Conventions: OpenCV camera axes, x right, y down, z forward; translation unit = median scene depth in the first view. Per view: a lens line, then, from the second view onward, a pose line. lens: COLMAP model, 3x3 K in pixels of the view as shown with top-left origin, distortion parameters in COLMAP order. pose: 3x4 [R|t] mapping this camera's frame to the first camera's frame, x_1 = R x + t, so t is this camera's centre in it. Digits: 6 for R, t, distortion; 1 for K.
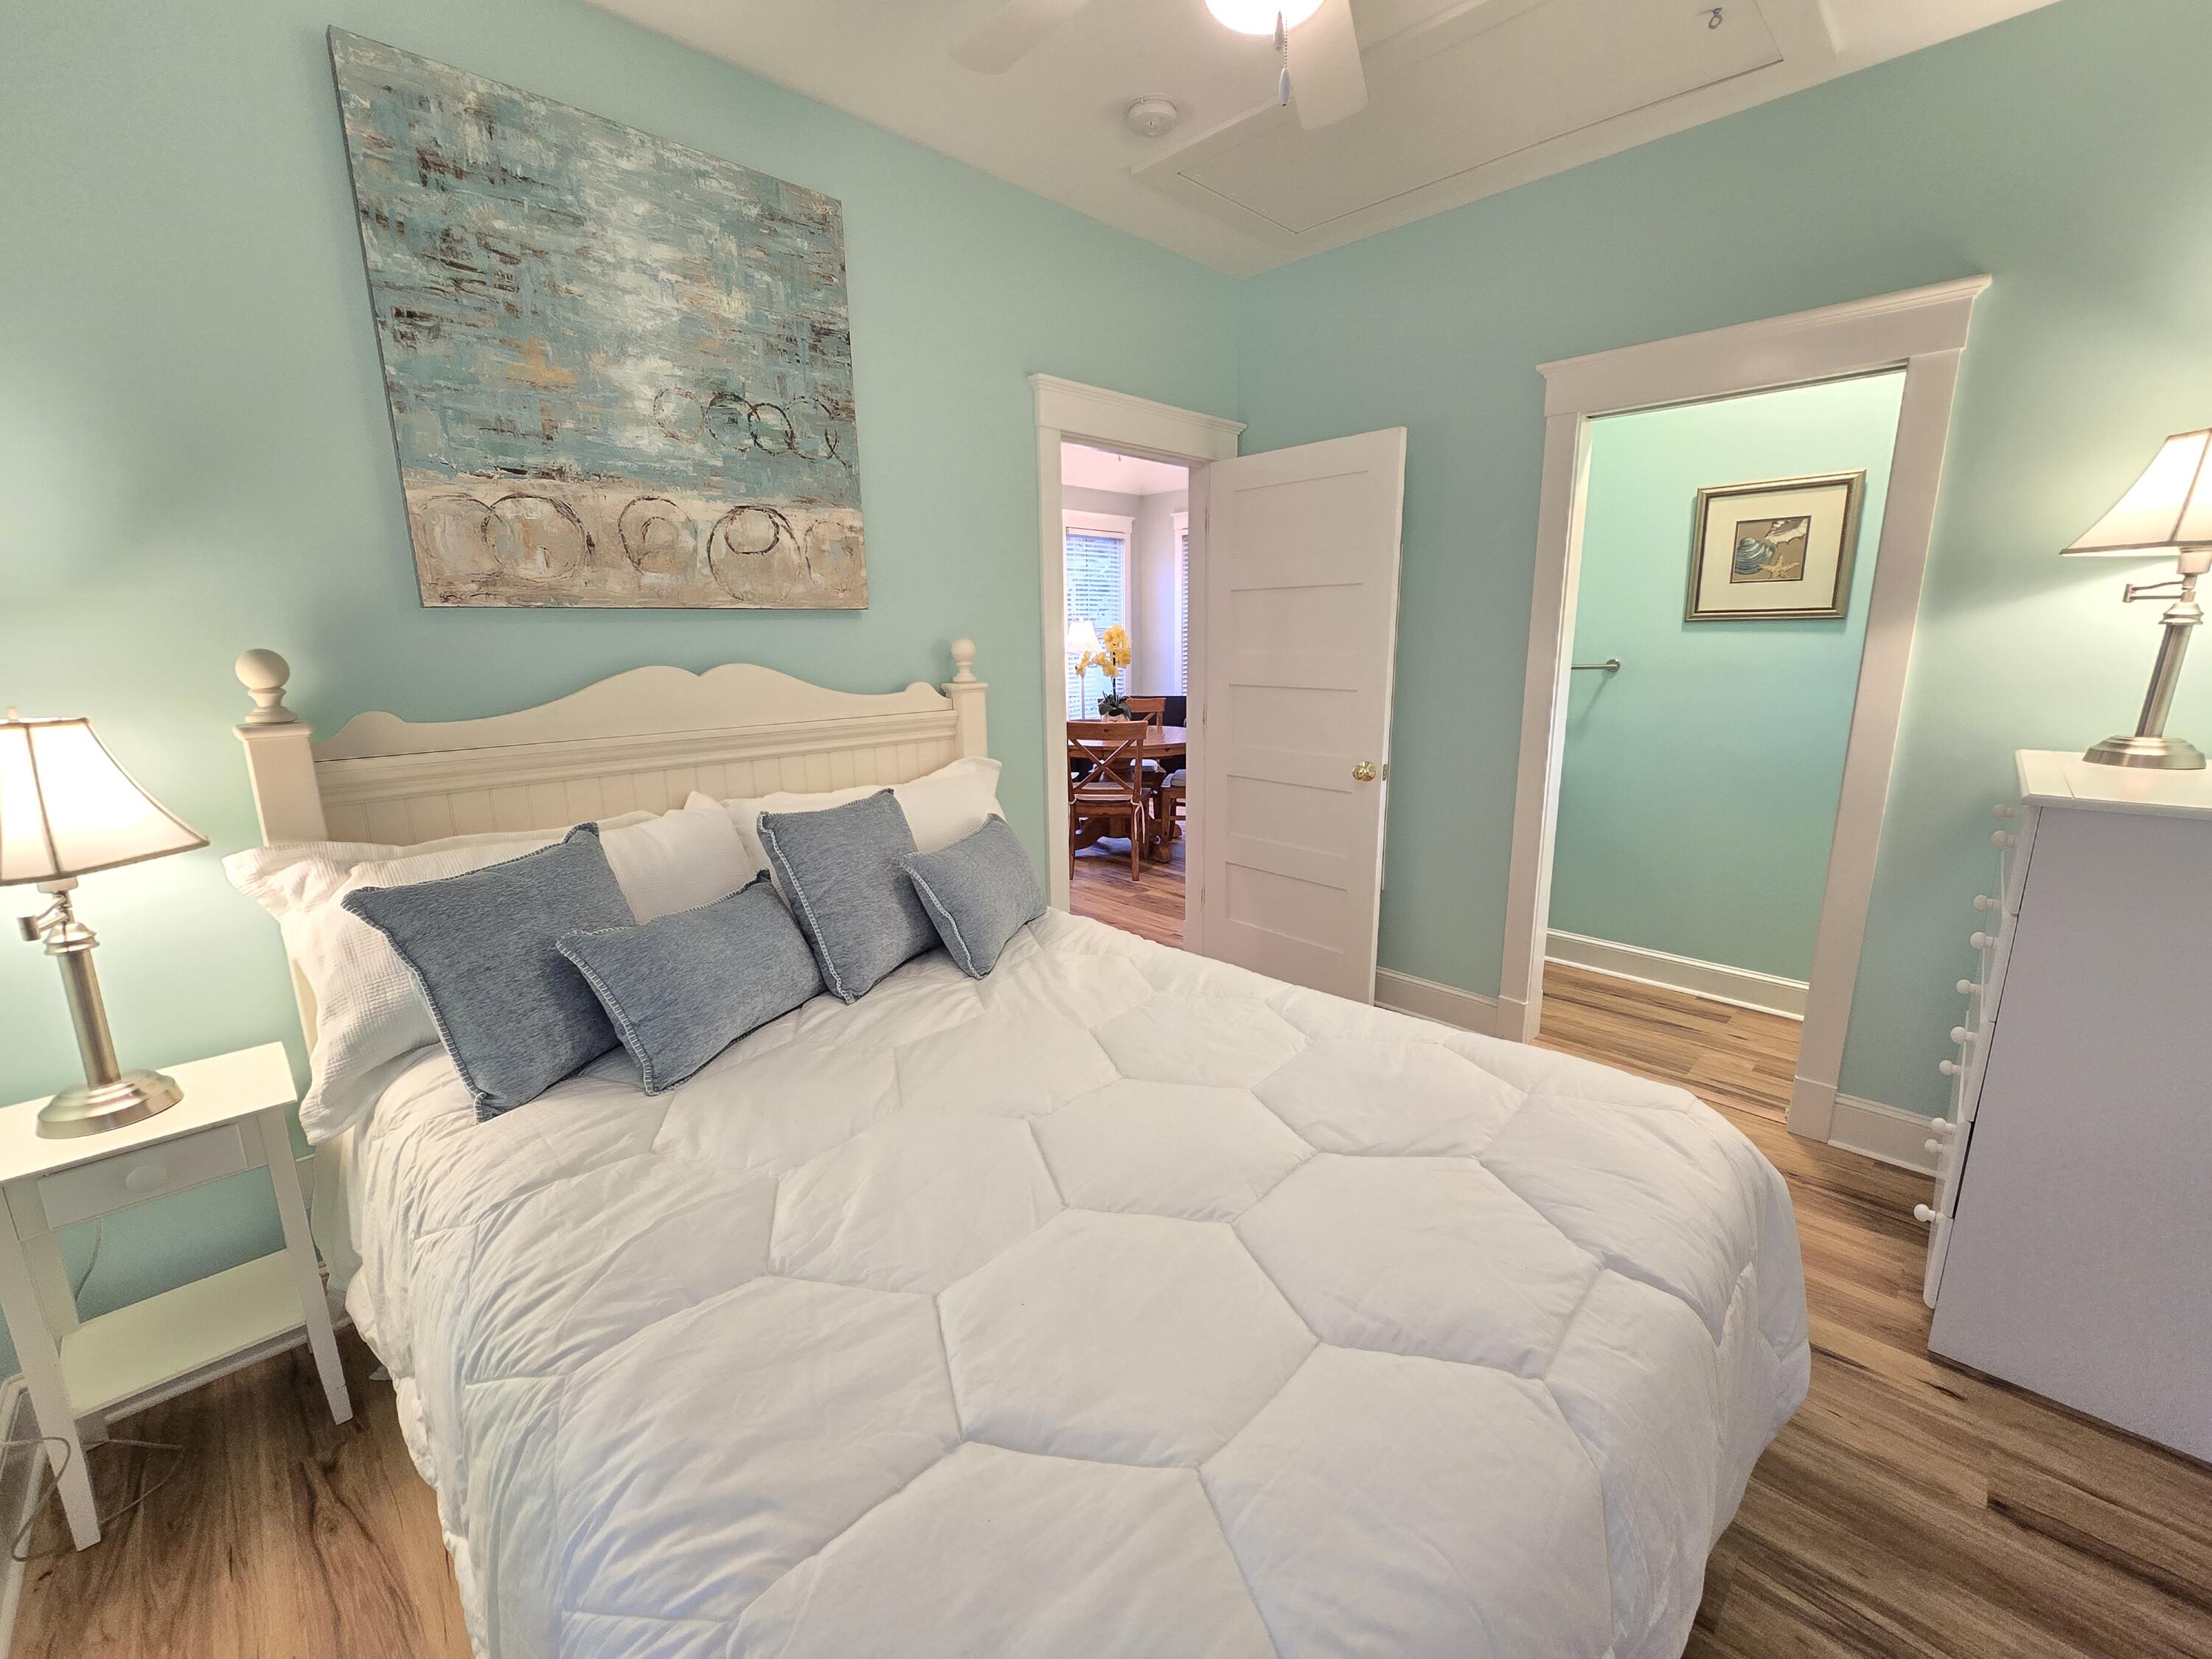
lens RADIAL K [[905.5, 0, 1105.6], [0, 905.5, 816.4], [0, 0, 1]] dist [-0.002496, -0.000005]
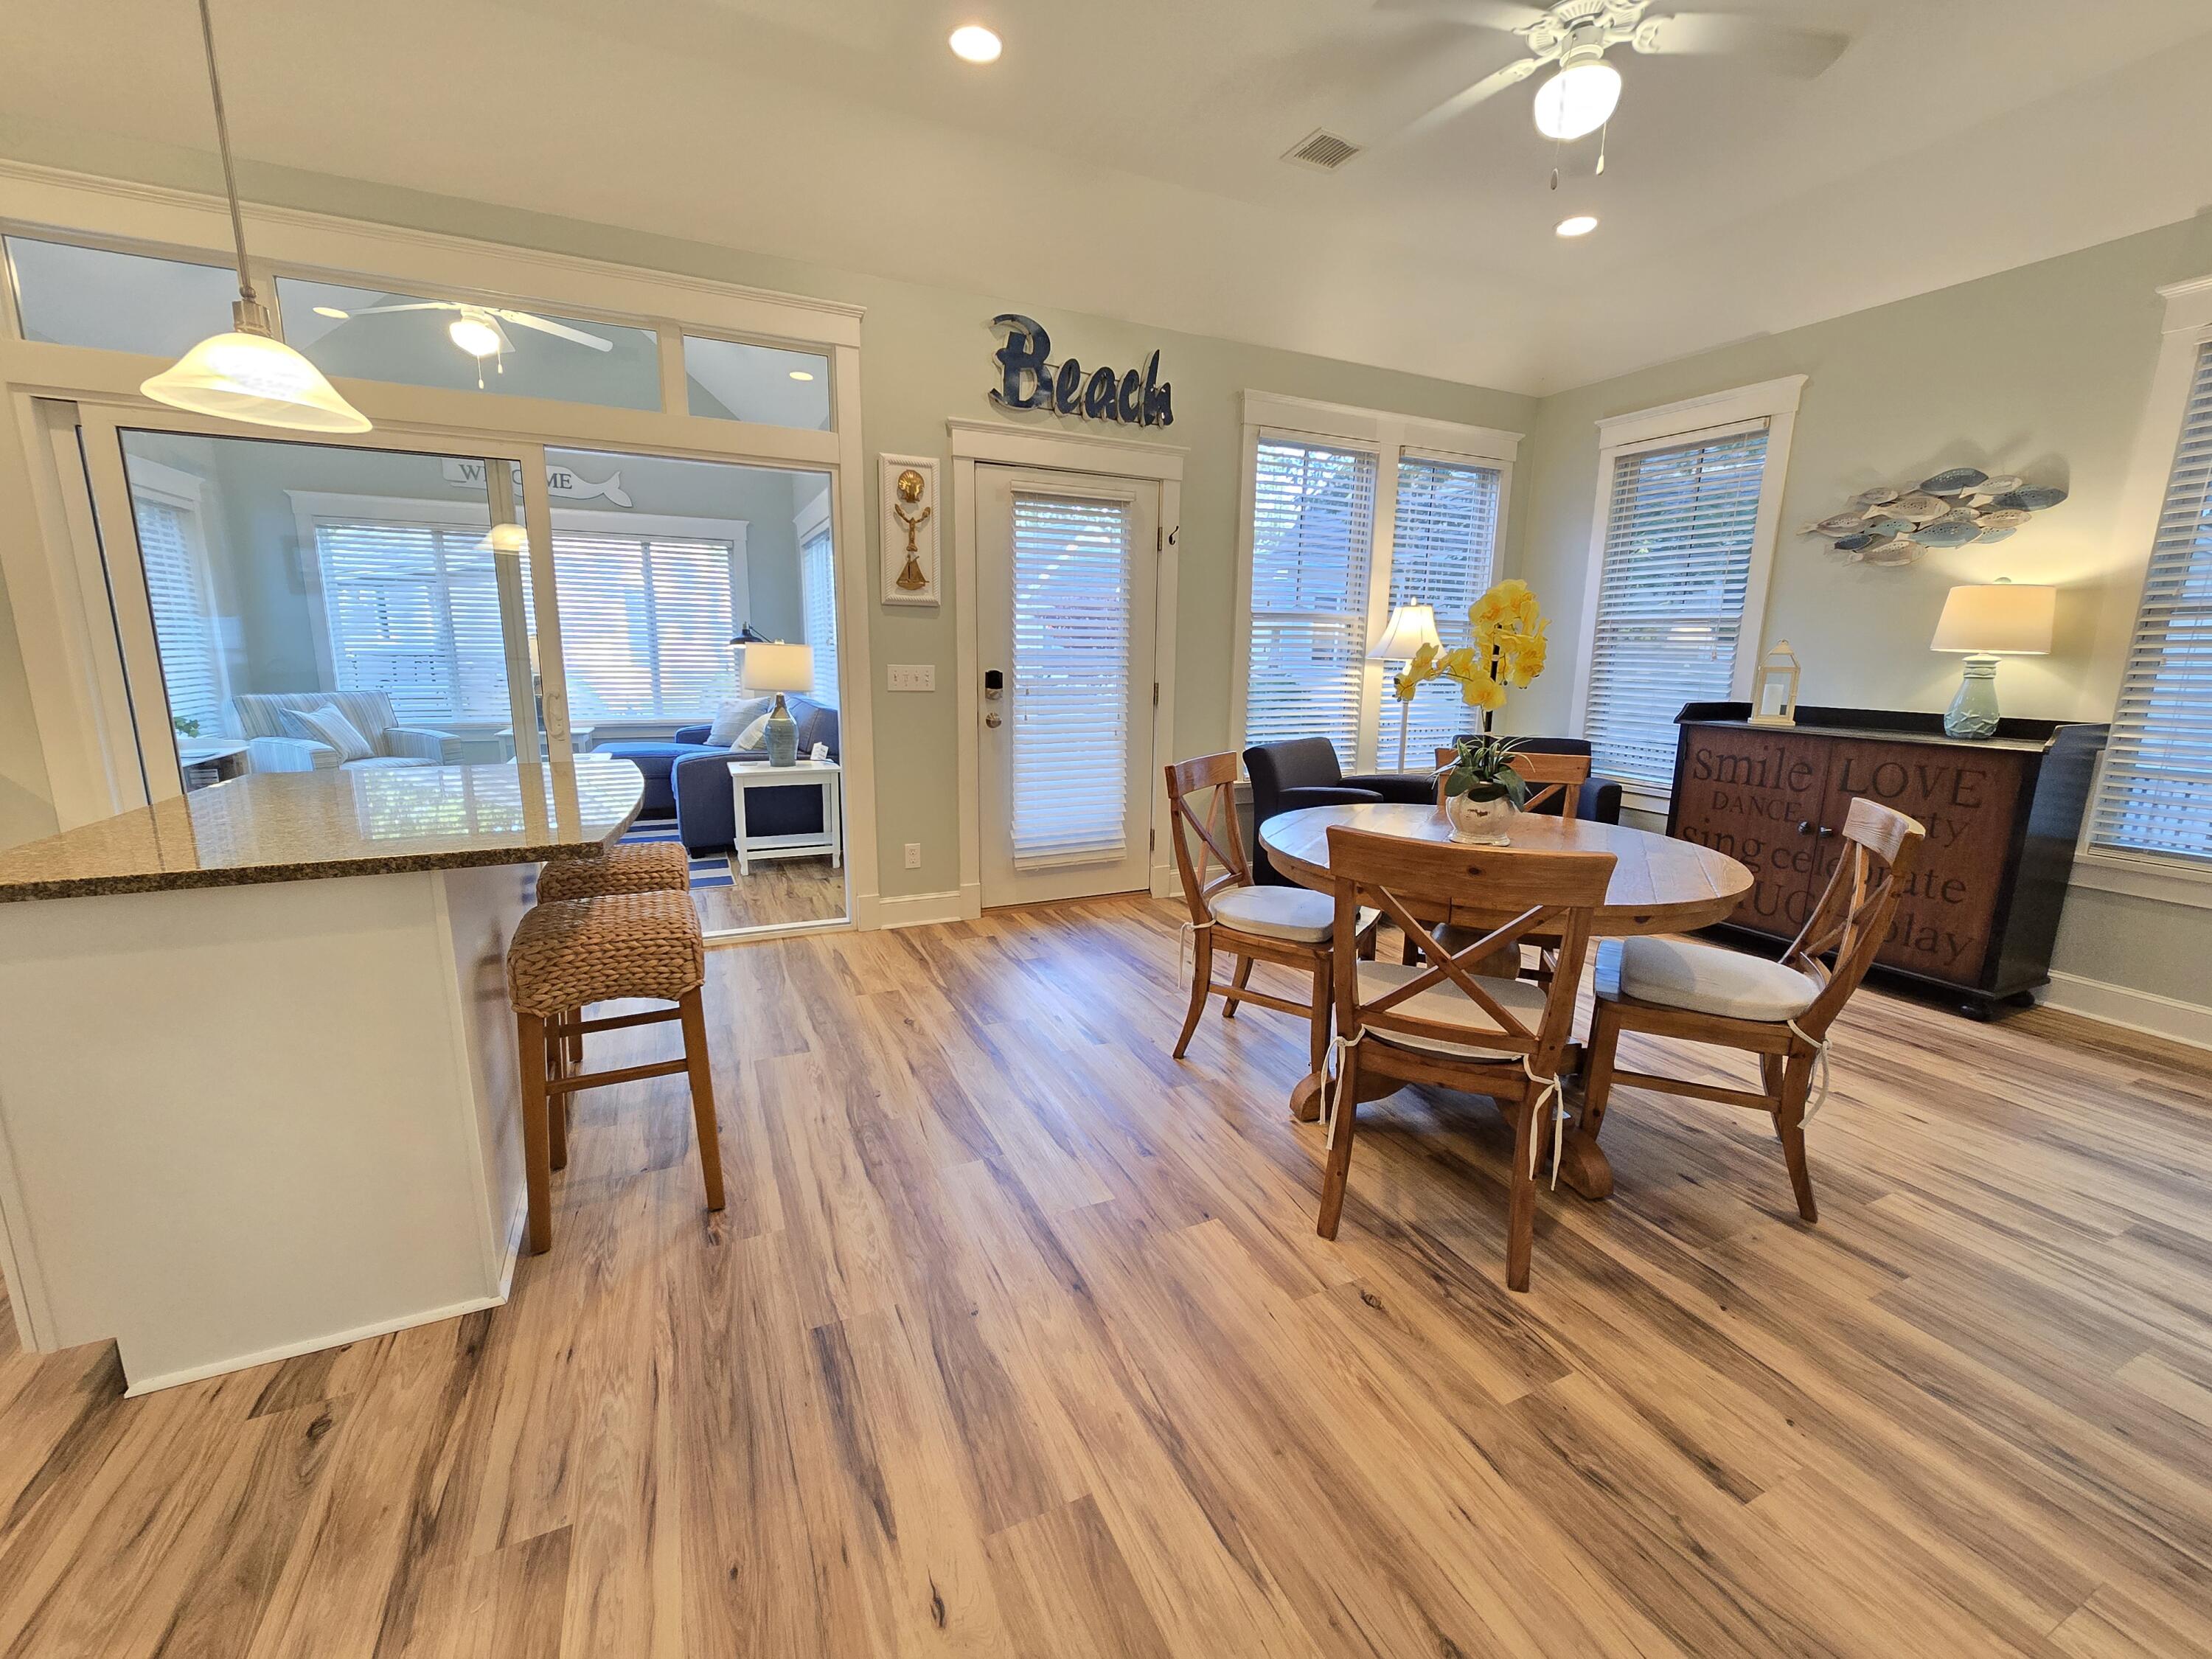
lens RADIAL K [[905.5, 0, 1119.0], [0, 905.5, 829.8], [0, 0, 1]] dist [-0.002496, -0.000005]
pose [[0.946700, 0.089344, -0.309479, -0.018196], [-0.095048, 0.995467, -0.003368, -0.081617], [0.307776, 0.032604, 0.950900, 0.561021]]
